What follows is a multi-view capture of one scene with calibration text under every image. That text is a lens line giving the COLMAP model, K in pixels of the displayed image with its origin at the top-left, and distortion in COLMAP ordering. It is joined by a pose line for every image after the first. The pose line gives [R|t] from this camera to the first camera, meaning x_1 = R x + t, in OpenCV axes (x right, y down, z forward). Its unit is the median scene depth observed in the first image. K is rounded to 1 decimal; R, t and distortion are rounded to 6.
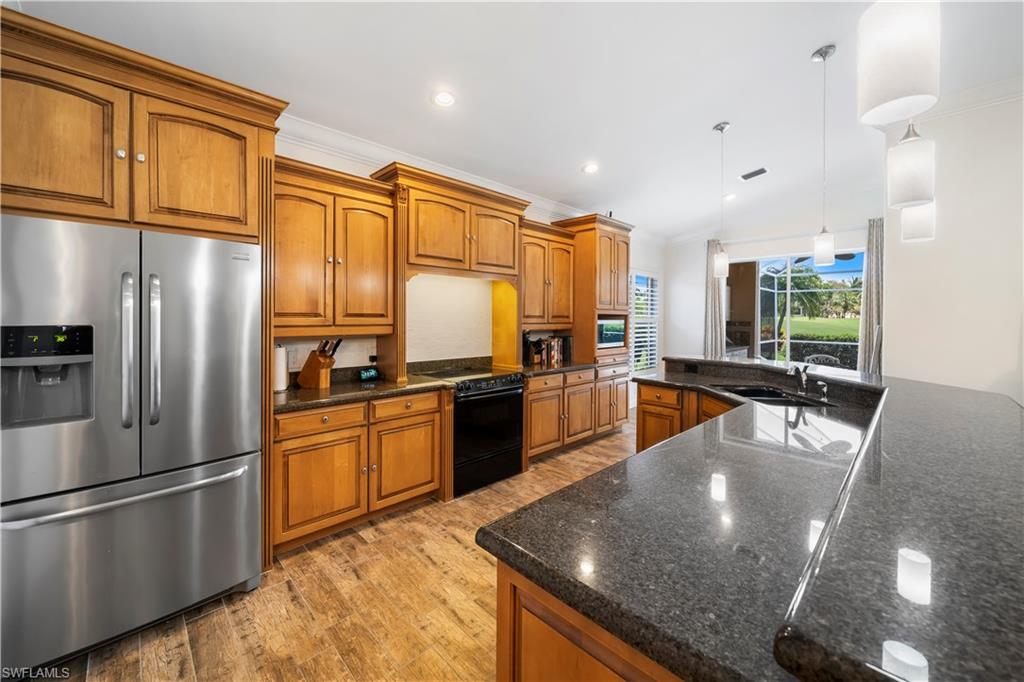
lens RADIAL K [[400.2, 0, 513.3], [0, 400.2, 320.3], [0, 0, 1]] dist [0.000443, 0.000051]
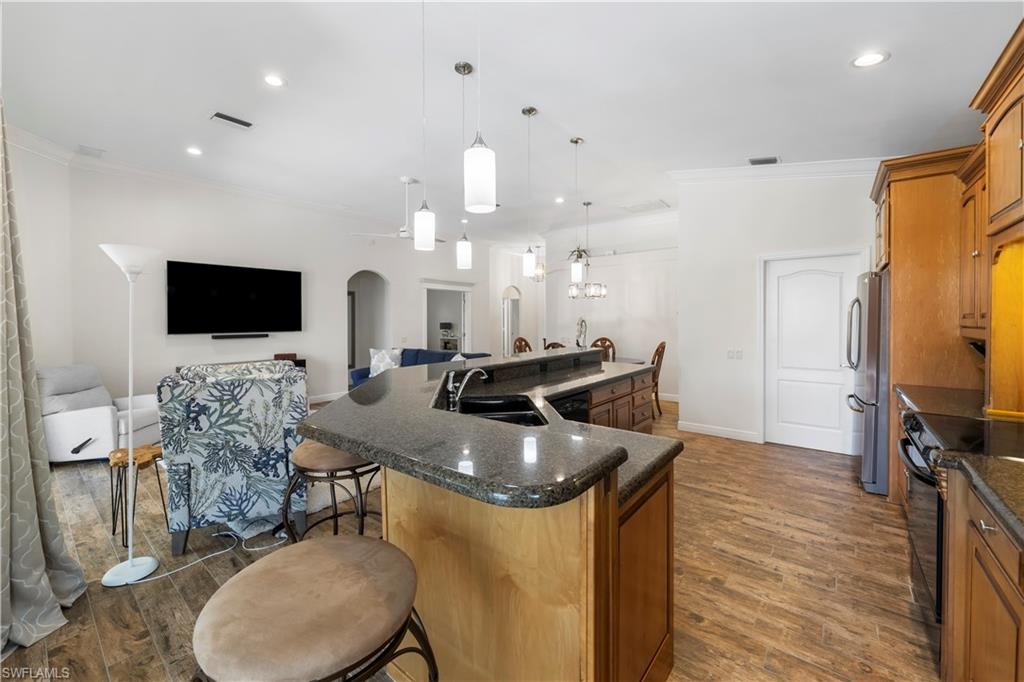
lens RADIAL K [[400.2, 0, 513.3], [0, 400.2, 320.3], [0, 0, 1]] dist [0.000443, 0.000051]
pose [[-0.993866, -0.008884, -0.110232, 0.466415], [-0.010007, 0.999903, 0.009640, -0.000547], [0.110135, 0.010684, -0.993859, 1.232843]]
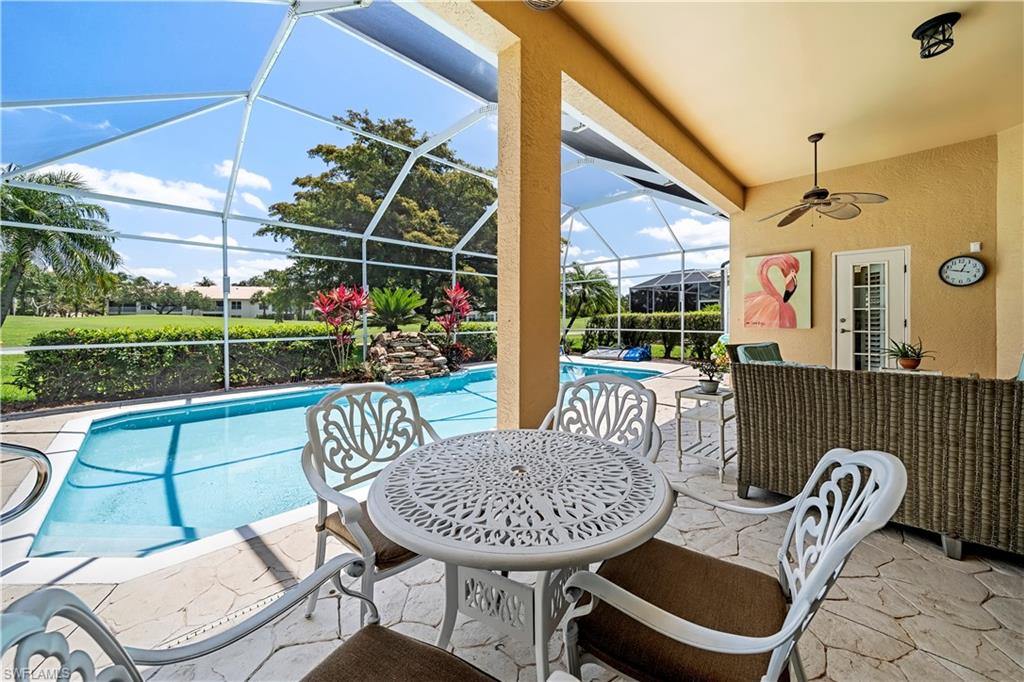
lens RADIAL K [[368.0, 0, 517.3], [0, 368.0, 323.2], [0, 0, 1]] dist [-0.001878, -0.000301]
pose [[-0.011049, -0.018097, 0.999775, 1.042595], [0.012353, 0.999757, 0.018234, 0.086684], [-0.999863, 0.012552, -0.010823, 1.748510]]
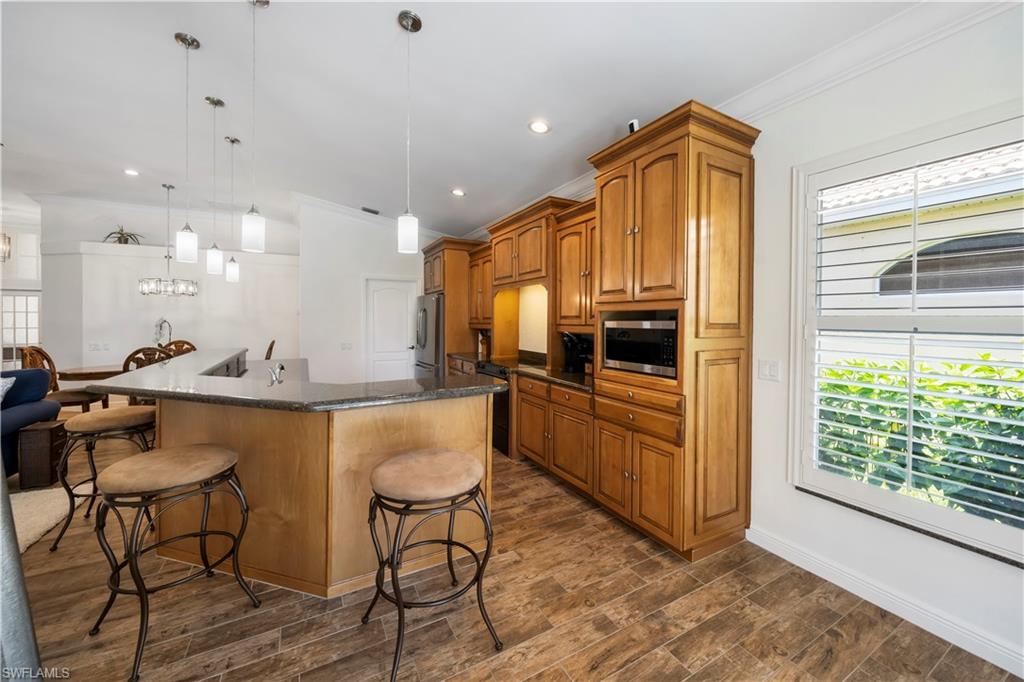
lens RADIAL K [[380.5, 0, 511.3], [0, 380.5, 324.0], [0, 0, 1]] dist [-0.000201, 0.000091]
pose [[-0.280381, 0.002162, -0.959886, 0.942030], [-0.009858, 0.999938, 0.005131, 0.003172], [0.959838, 0.010901, -0.280342, 1.180845]]
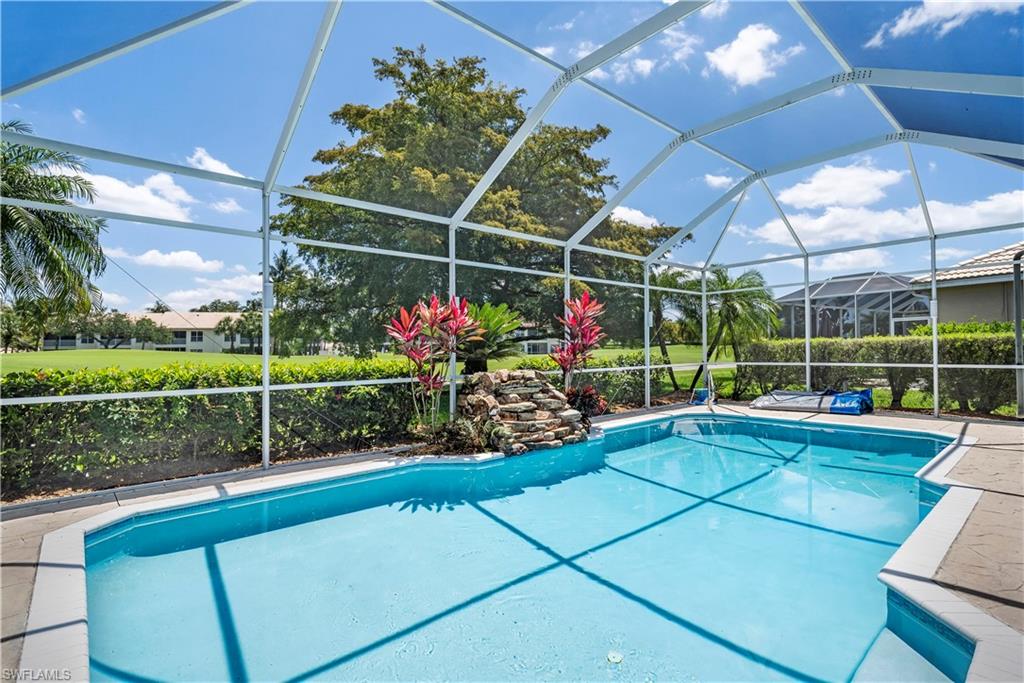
lens RADIAL K [[489.0, 0, 512.0], [0, 489.0, 341.5], [0, 0, 1]] dist [0.002441, 0.000387]
pose [[0.062375, 0.011678, 0.997984, 1.385965], [0.022819, 0.999653, -0.013123, 0.085974], [-0.997792, 0.023592, 0.062087, 2.266882]]
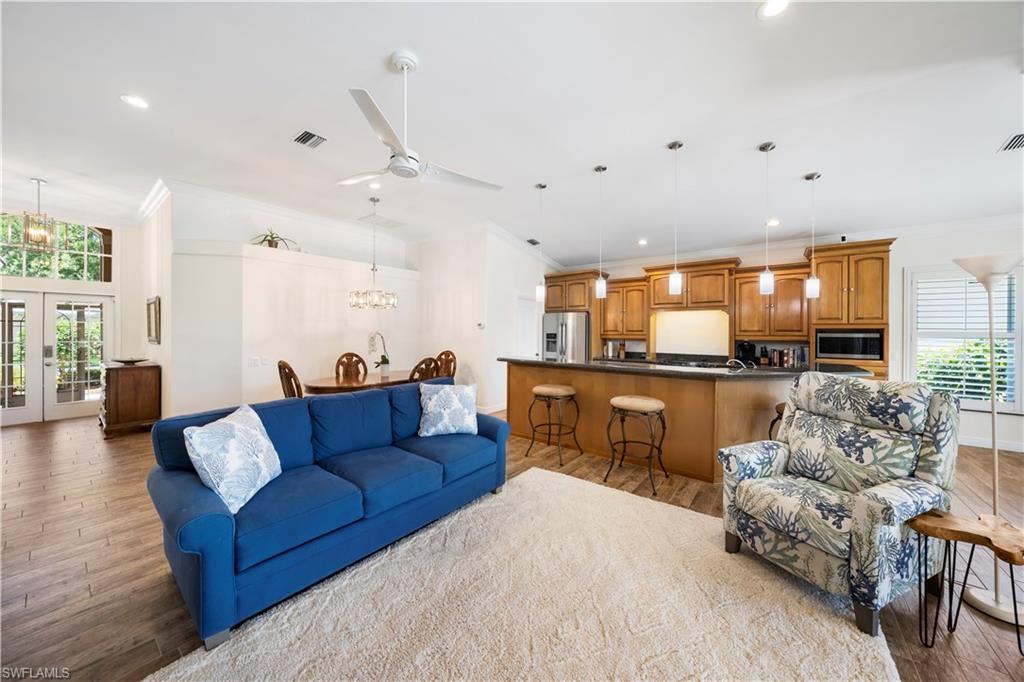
lens RADIAL K [[357.3, 0, 510.4], [0, 357.3, 328.4], [0, 0, 1]] dist [-0.001985, -0.000195]
pose [[0.130535, -0.013343, -0.991354, 1.318265], [-0.008561, 0.999857, -0.014585, 0.009122], [0.991407, 0.010391, 0.130402, -0.058338]]
